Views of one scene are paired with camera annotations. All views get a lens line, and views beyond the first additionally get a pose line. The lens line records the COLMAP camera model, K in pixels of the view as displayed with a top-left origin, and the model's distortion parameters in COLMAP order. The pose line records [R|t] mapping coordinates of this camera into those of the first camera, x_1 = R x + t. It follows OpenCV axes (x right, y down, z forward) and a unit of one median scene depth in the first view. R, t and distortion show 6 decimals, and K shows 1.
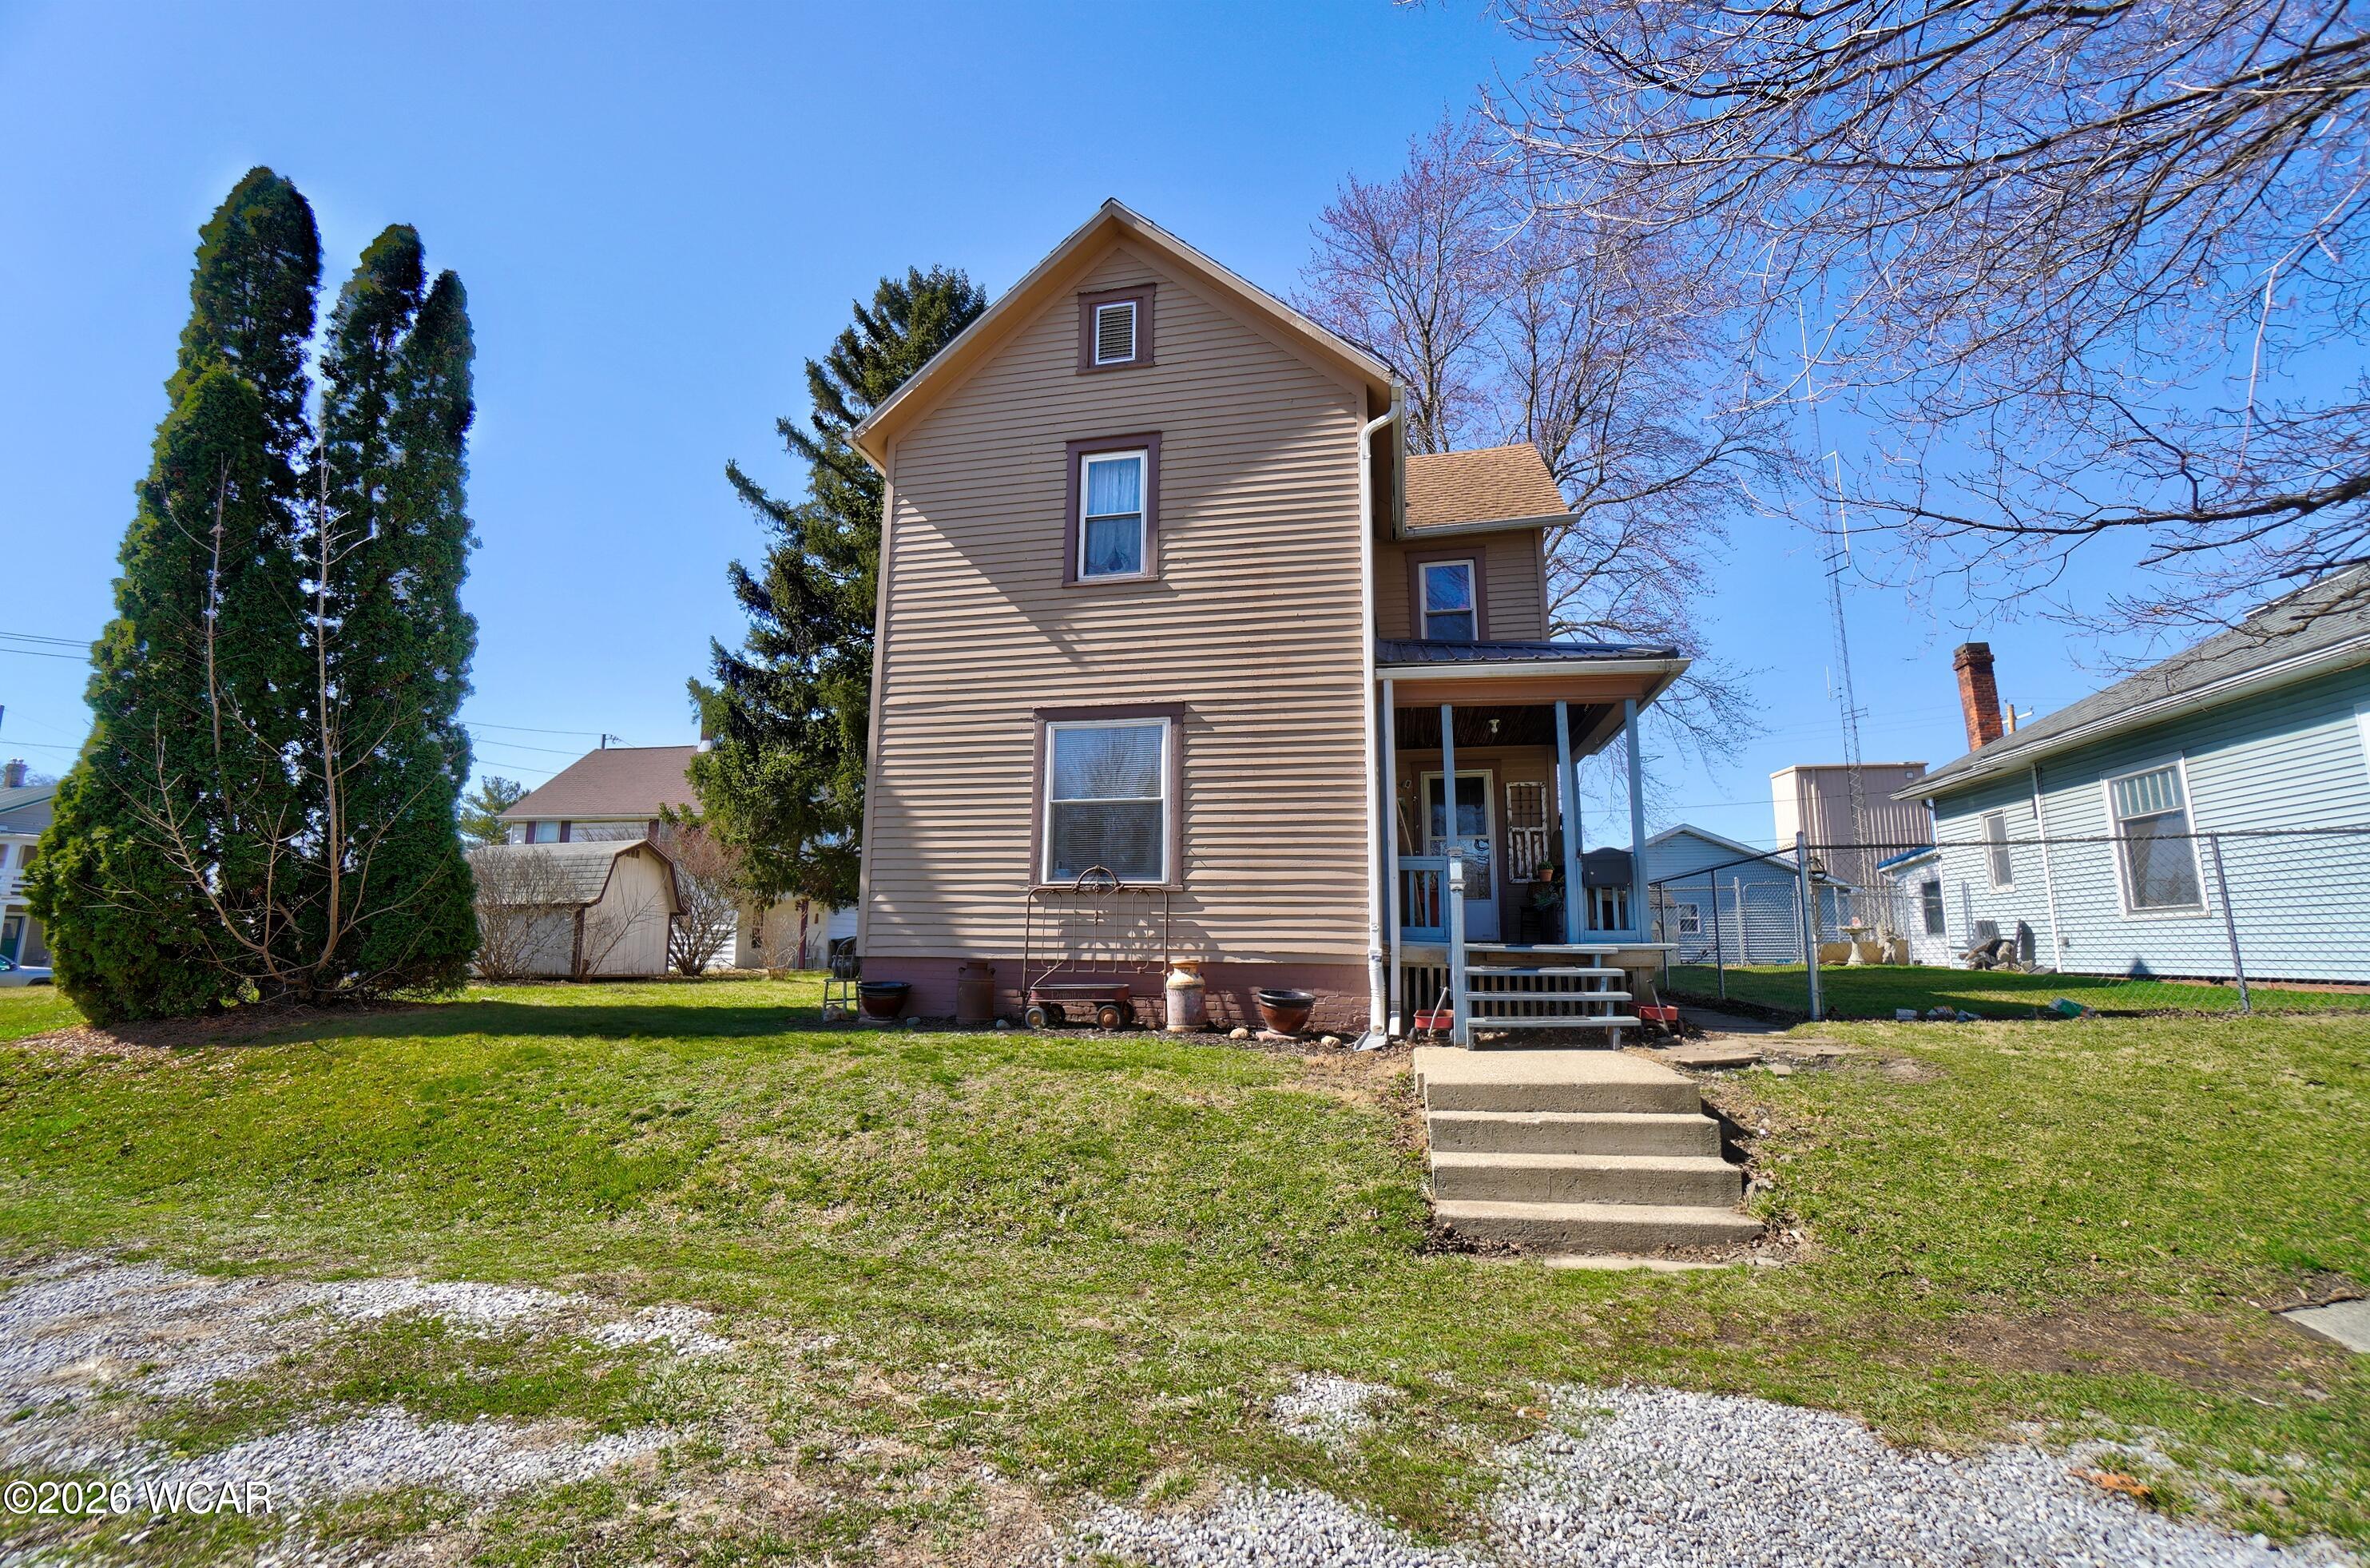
lens RADIAL K [[1063.4, 0, 1171.9], [0, 1063.4, 768.5], [0, 0, 1]] dist [-0.060585, 0.020388]
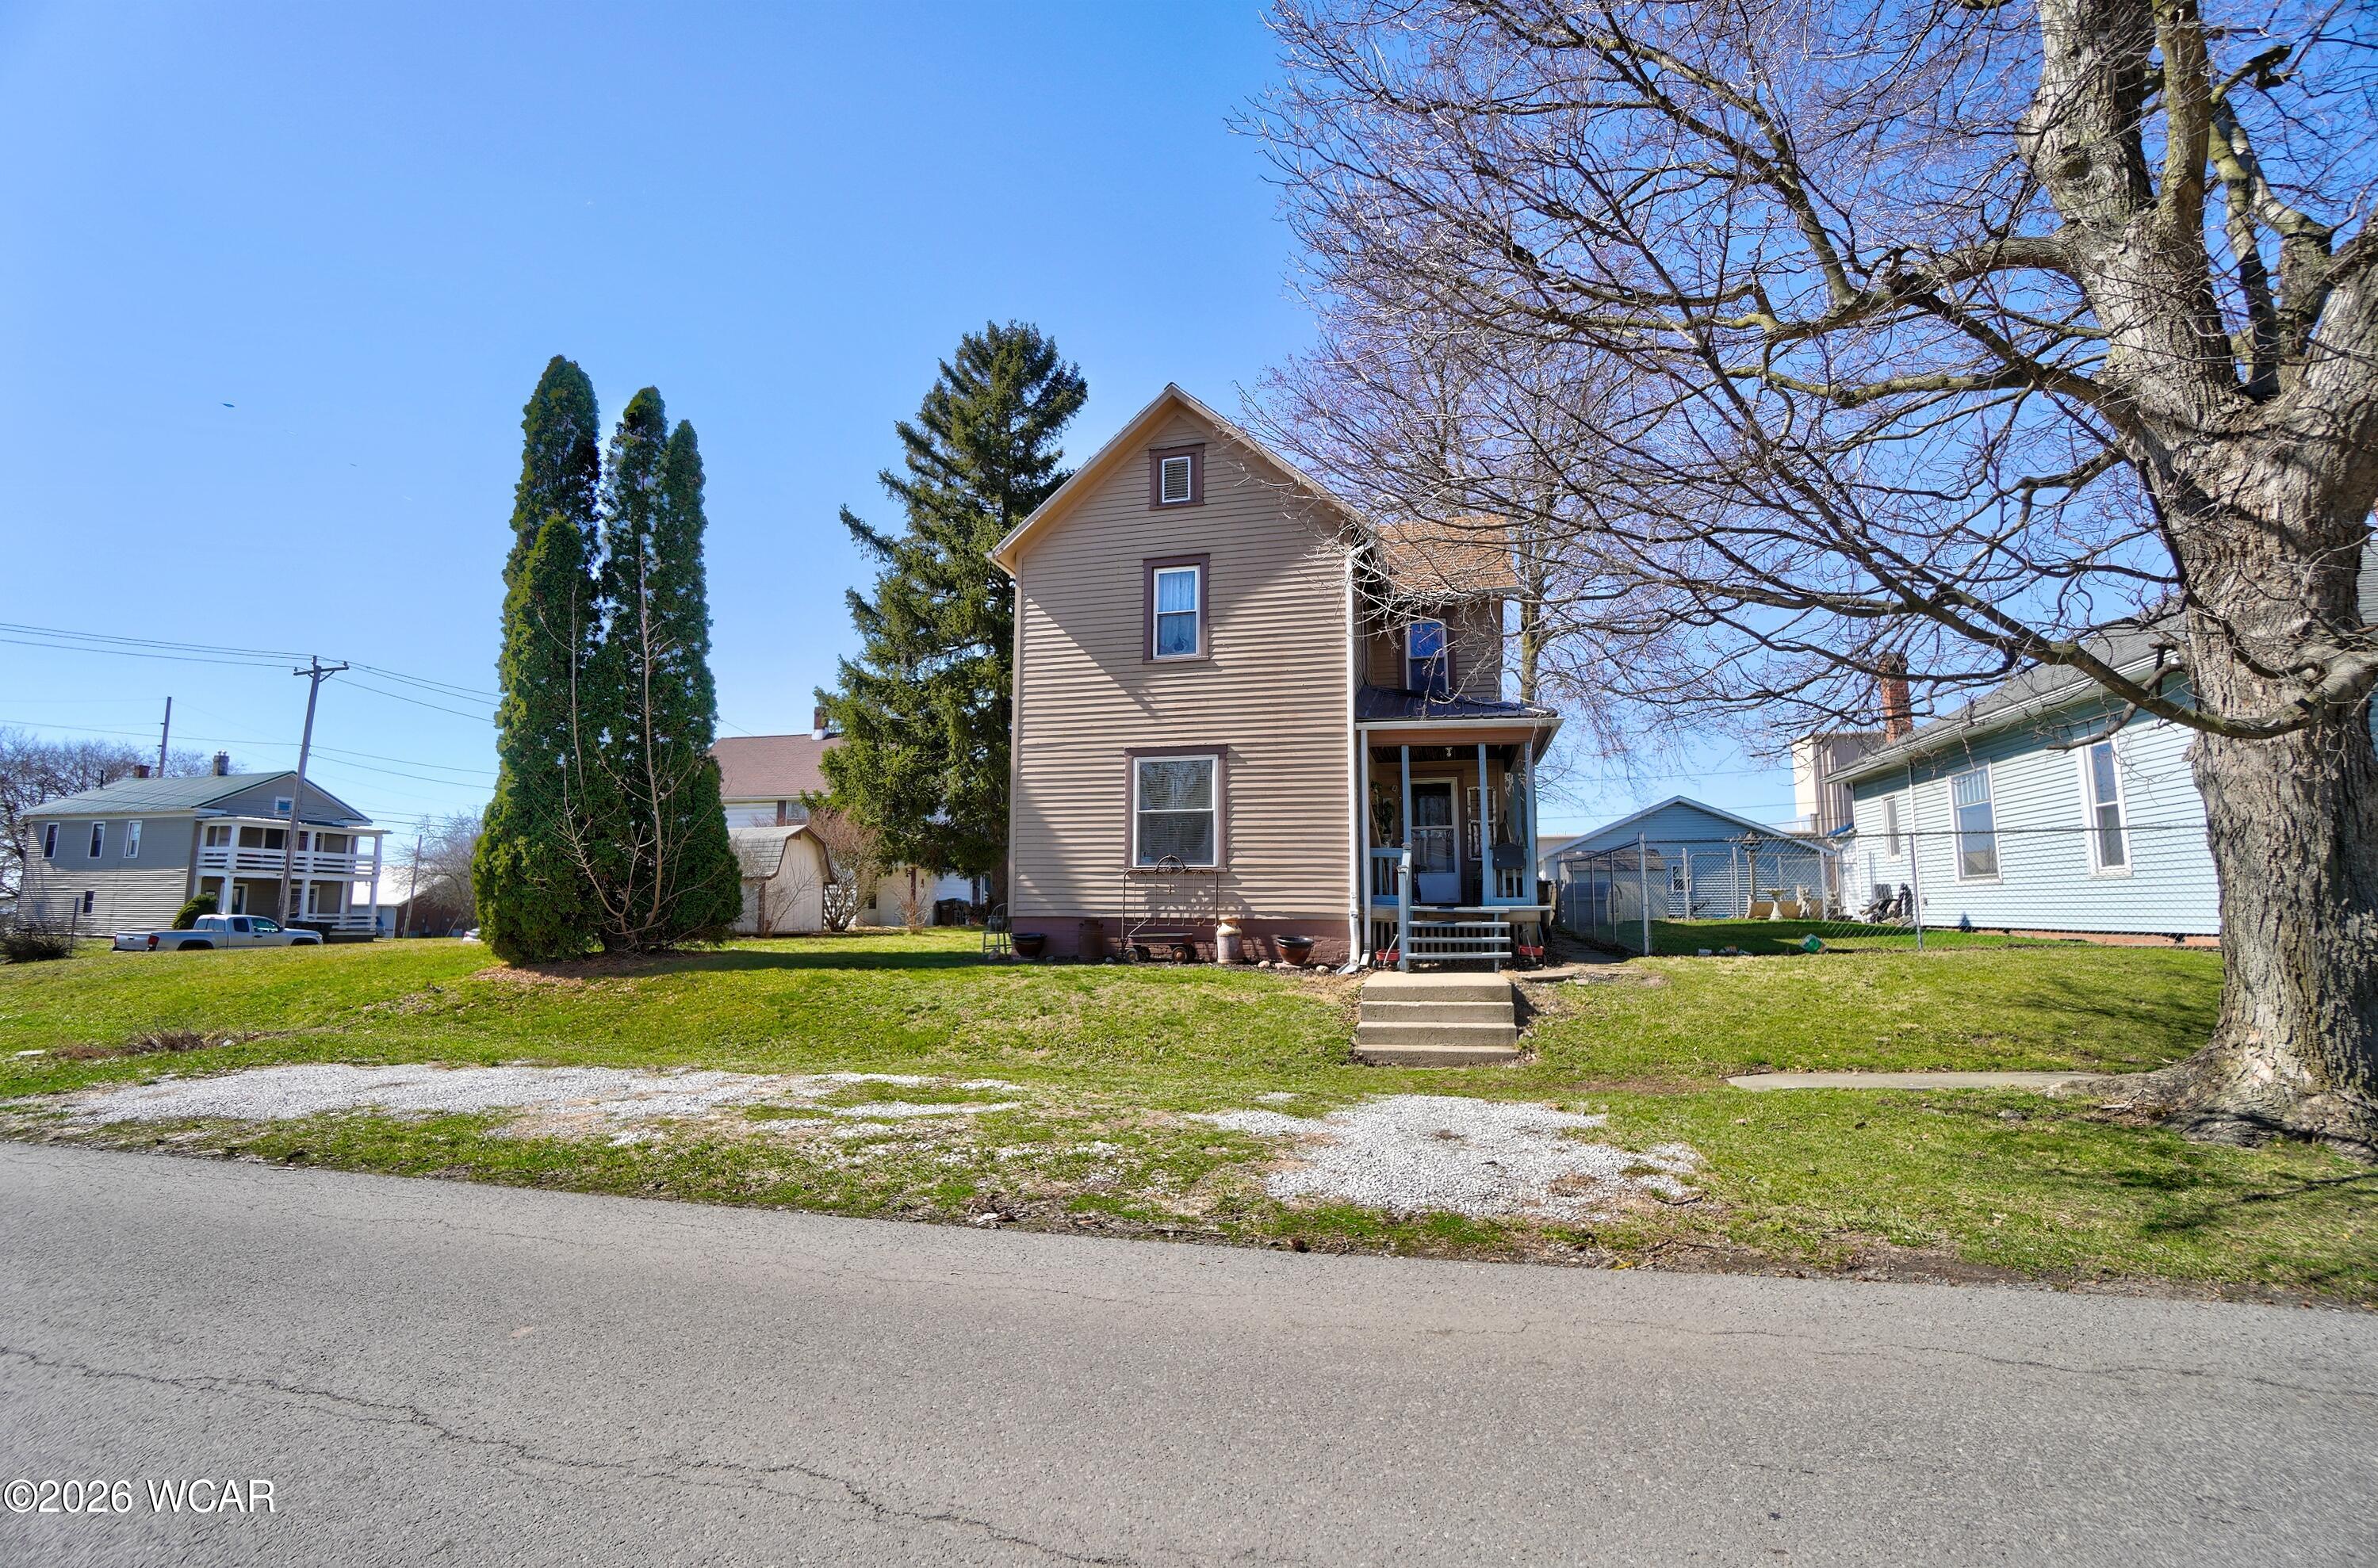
lens RADIAL K [[1070.0, 0, 1182.5], [0, 1070.0, 780.7], [0, 0, 1]] dist [-0.060390, 0.023769]
pose [[0.999062, -0.010306, -0.042048, 0.011840], [0.012483, 0.998577, 0.051845, -0.090760], [0.041454, -0.052321, 0.997770, -0.495065]]
